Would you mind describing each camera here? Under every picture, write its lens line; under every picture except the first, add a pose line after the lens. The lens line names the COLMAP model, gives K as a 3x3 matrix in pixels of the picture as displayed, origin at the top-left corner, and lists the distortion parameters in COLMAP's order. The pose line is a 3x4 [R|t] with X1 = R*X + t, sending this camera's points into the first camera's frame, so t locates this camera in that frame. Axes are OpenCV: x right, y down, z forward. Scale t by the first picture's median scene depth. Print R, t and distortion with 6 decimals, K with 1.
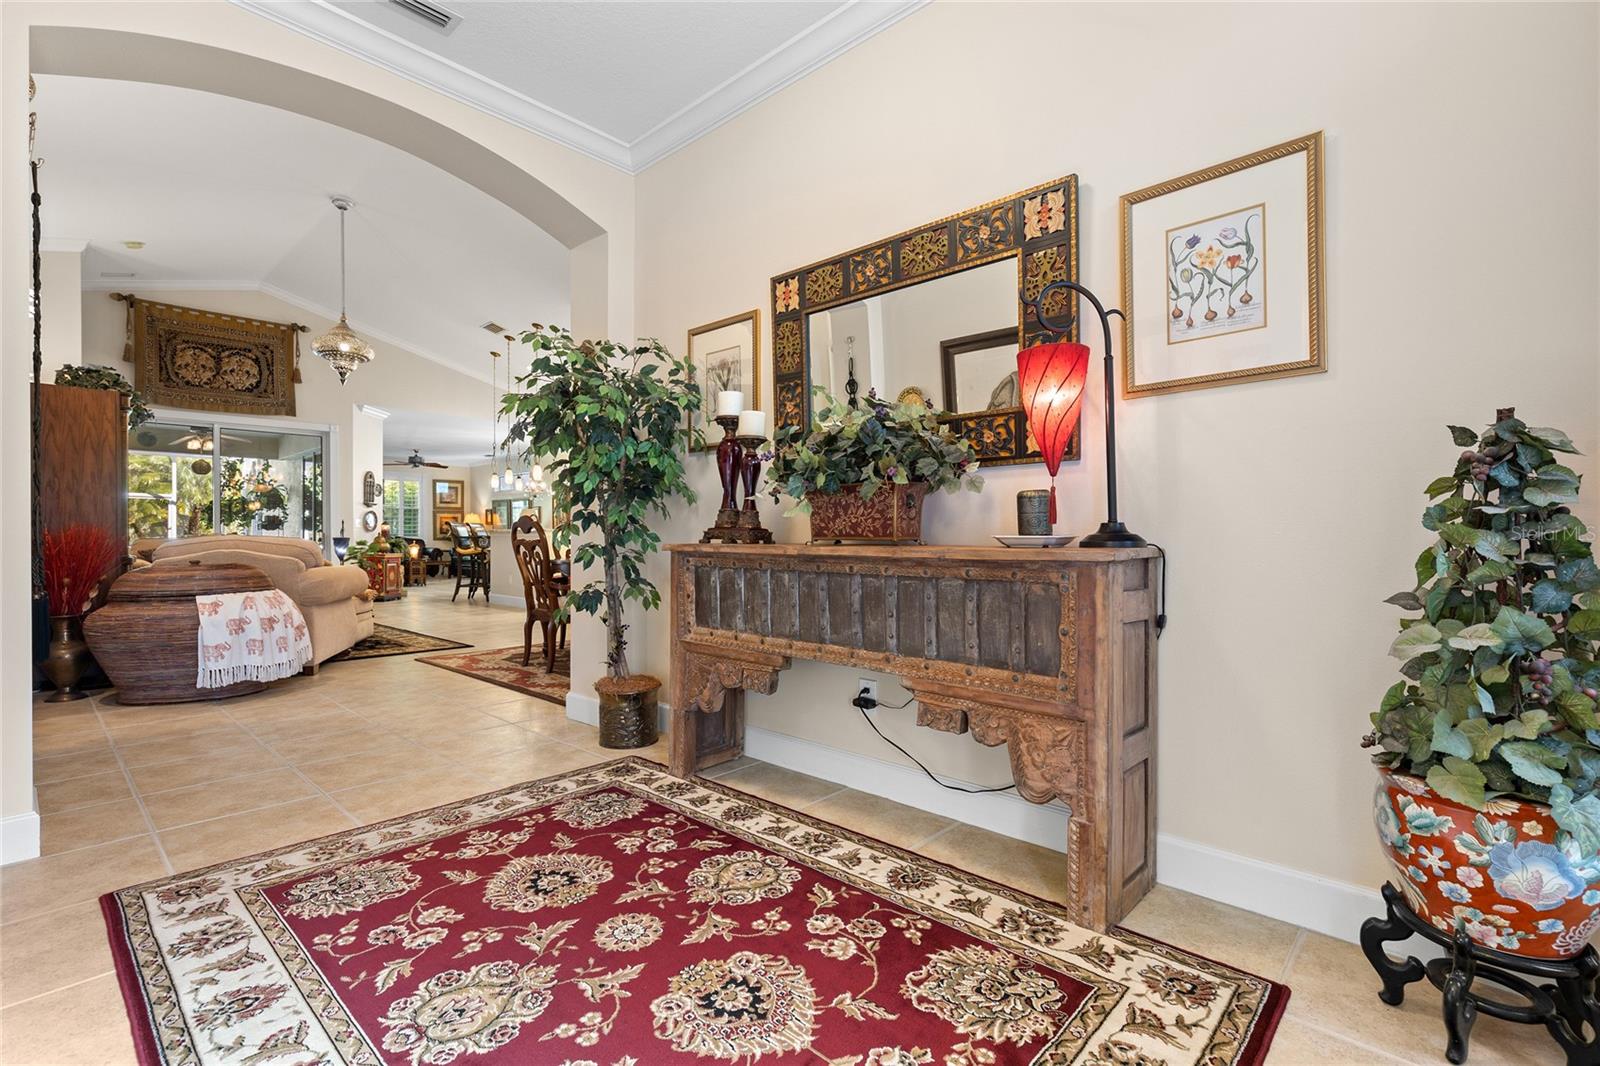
lens RADIAL K [[726.0, 0, 794.1], [0, 726.0, 537.1], [0, 0, 1]] dist [0.010802, -0.003743]
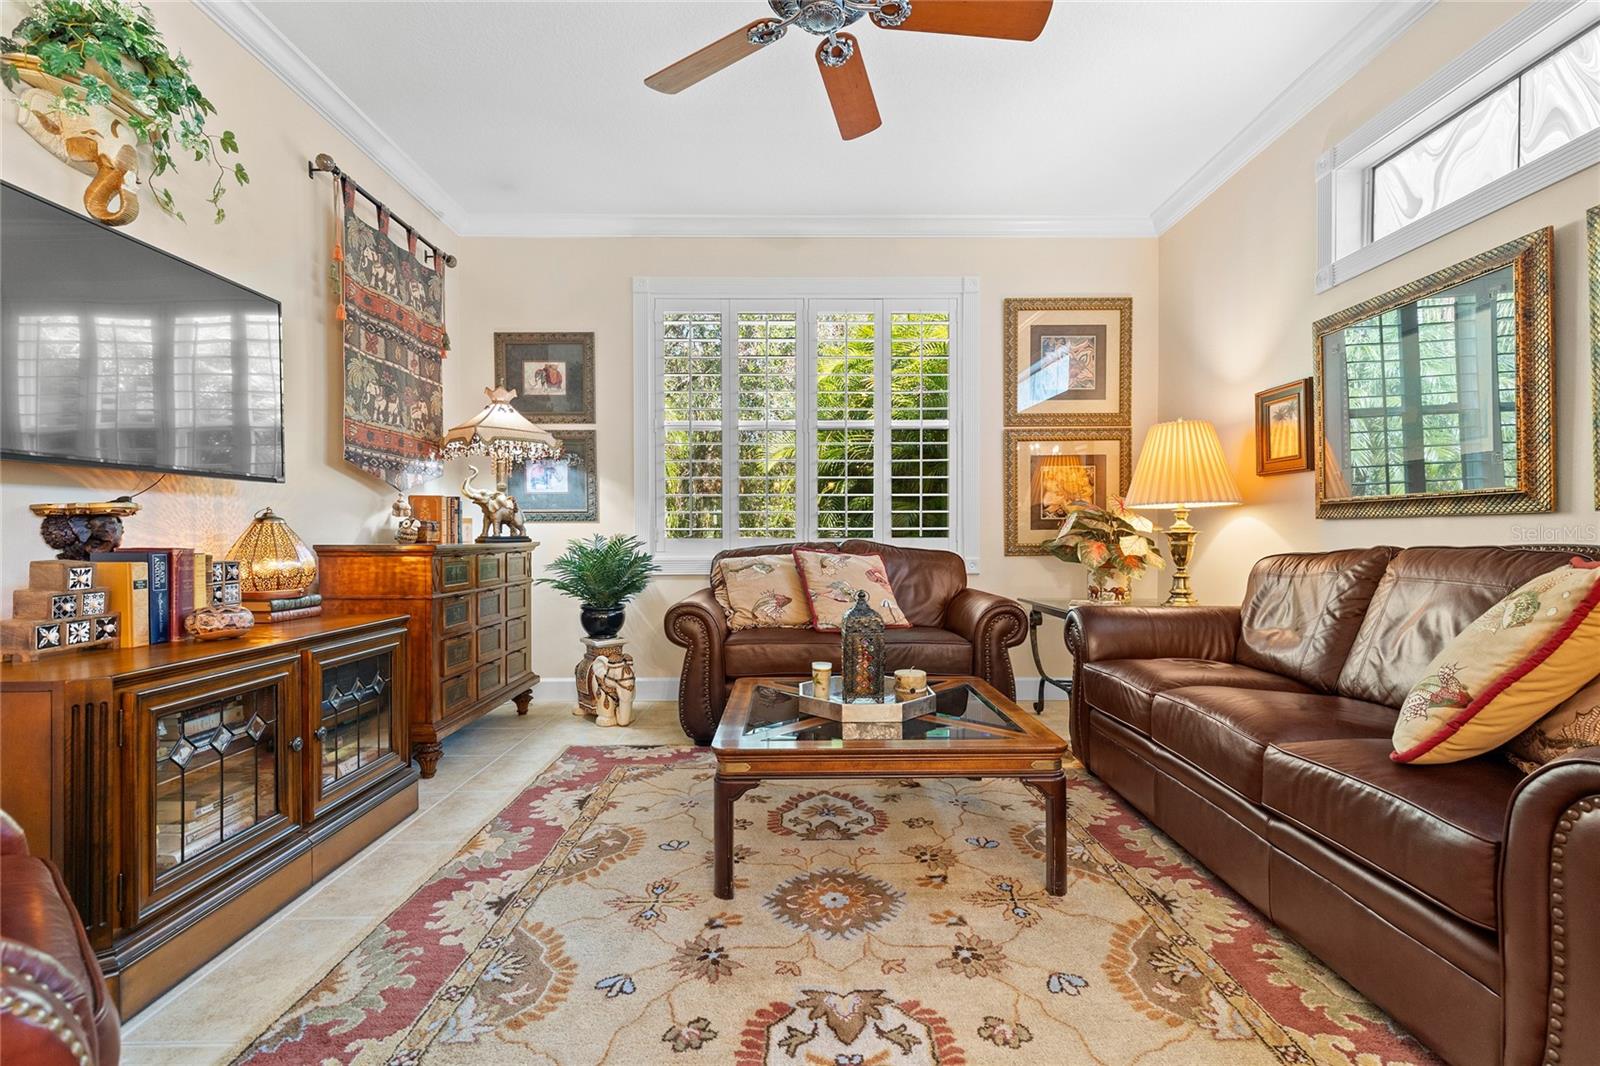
lens RADIAL K [[726.0, 0, 802.8], [0, 726.0, 543.1], [0, 0, 1]] dist [0.010802, -0.003743]
pose [[0.693730, 0.003260, -0.720228, -0.660490], [0.004213, 0.999954, 0.008584, -0.003341], [0.720223, -0.008989, 0.693685, 1.403604]]
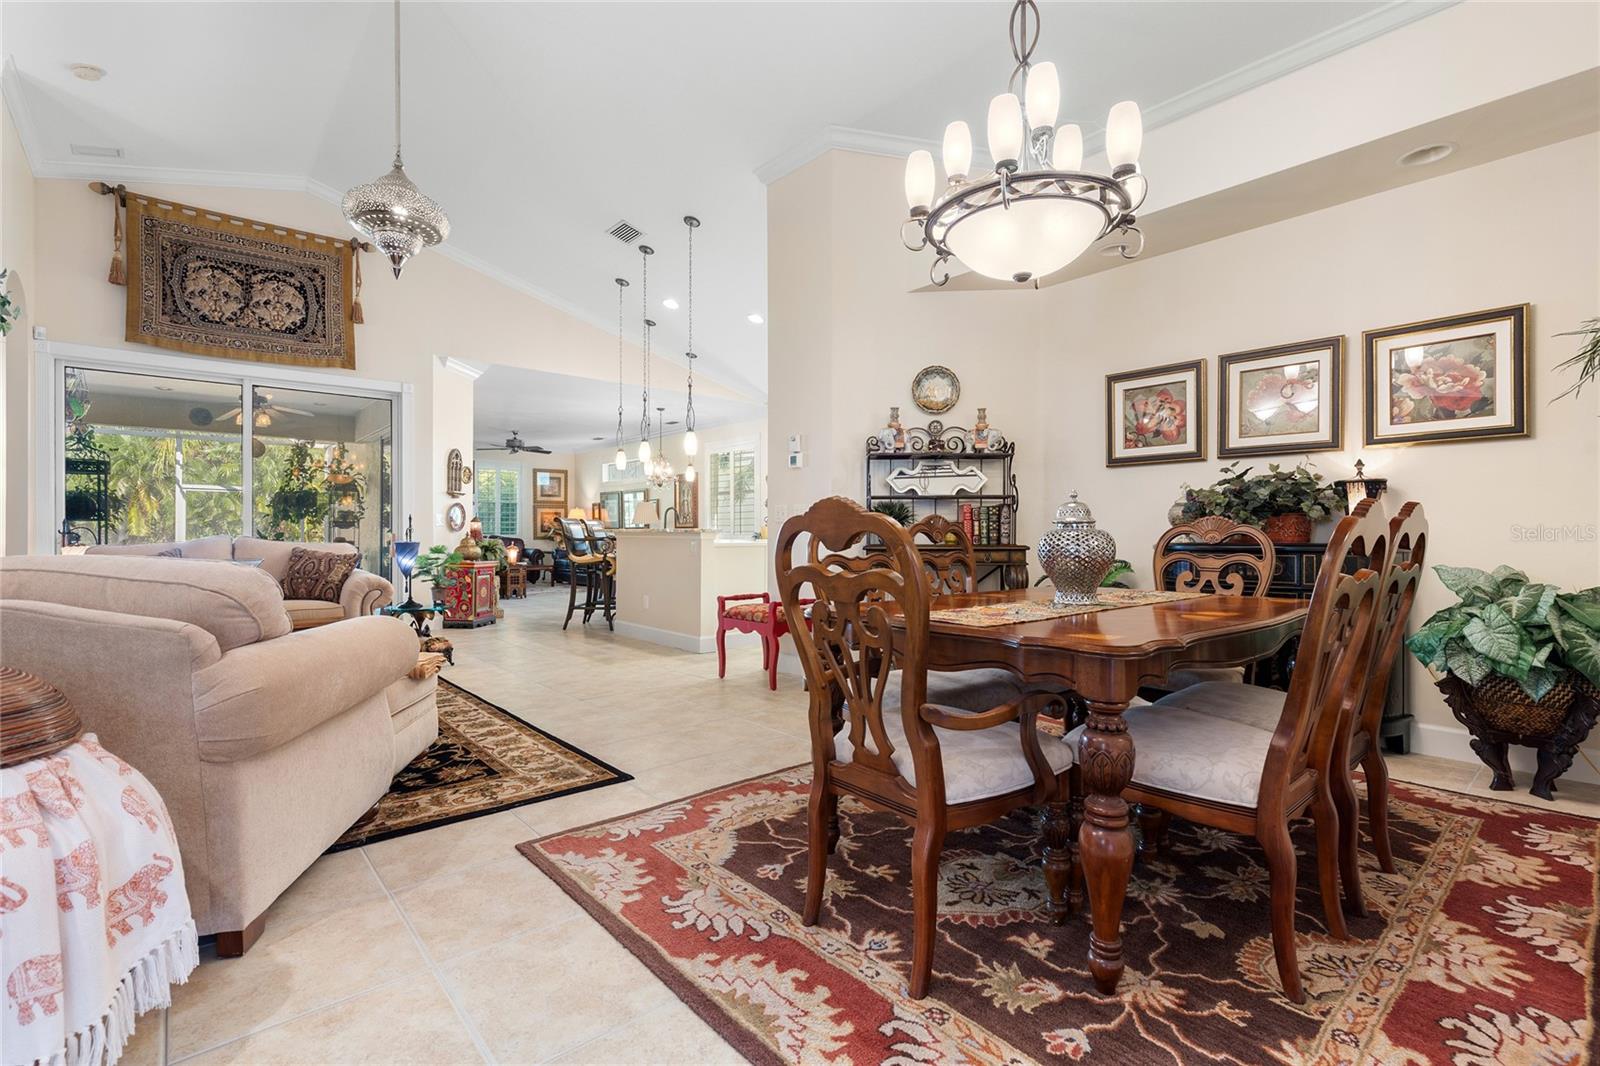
lens RADIAL K [[726.0, 0, 796.8], [0, 726.0, 530.4], [0, 0, 1]] dist [0.010802, -0.003743]
pose [[0.994275, 0.001113, -0.106844, -0.172827], [-0.001517, 0.999992, -0.003702, -0.006508], [0.106839, 0.003843, 0.994269, 0.327915]]
